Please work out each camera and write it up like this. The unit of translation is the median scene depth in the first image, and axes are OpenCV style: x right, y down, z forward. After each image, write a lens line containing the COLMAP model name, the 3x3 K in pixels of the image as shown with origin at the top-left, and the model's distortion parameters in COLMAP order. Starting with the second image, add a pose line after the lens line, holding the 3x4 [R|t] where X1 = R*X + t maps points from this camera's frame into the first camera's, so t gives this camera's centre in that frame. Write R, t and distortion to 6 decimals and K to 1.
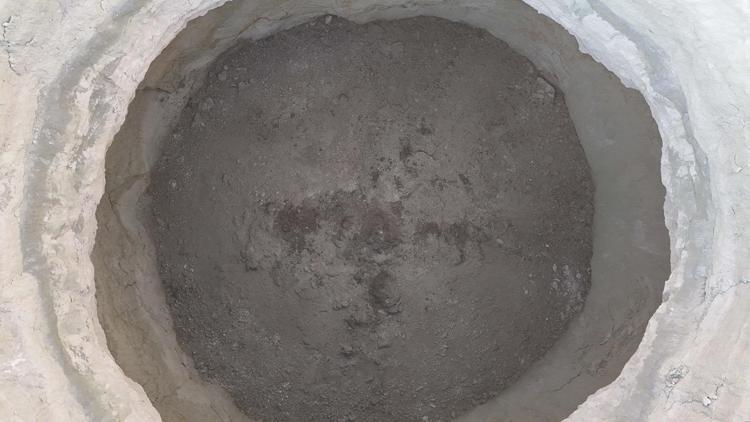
lens RADIAL K [[548.0, 0, 375.0], [0, 548.0, 211.0], [0, 0, 1]] dist [0.071891, -0.064067]
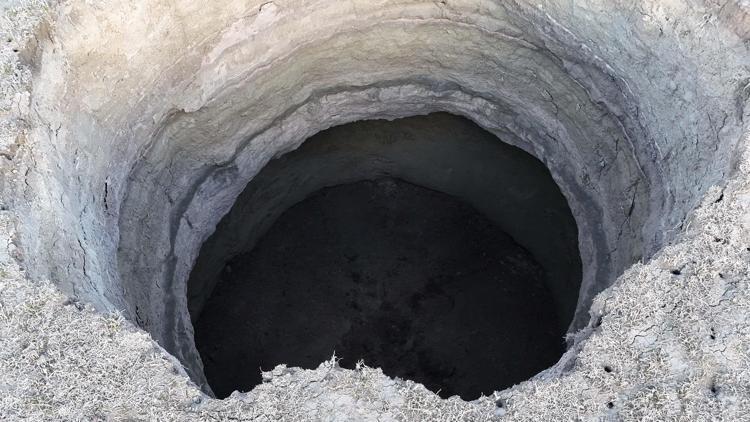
lens RADIAL K [[548.0, 0, 375.0], [0, 548.0, 211.0], [0, 0, 1]] dist [0.071891, -0.064067]
pose [[0.656874, -0.679875, 0.326015, -0.405131], [0.753412, 0.608906, -0.248201, 0.263210], [-0.029767, 0.408660, 0.912201, -0.362863]]
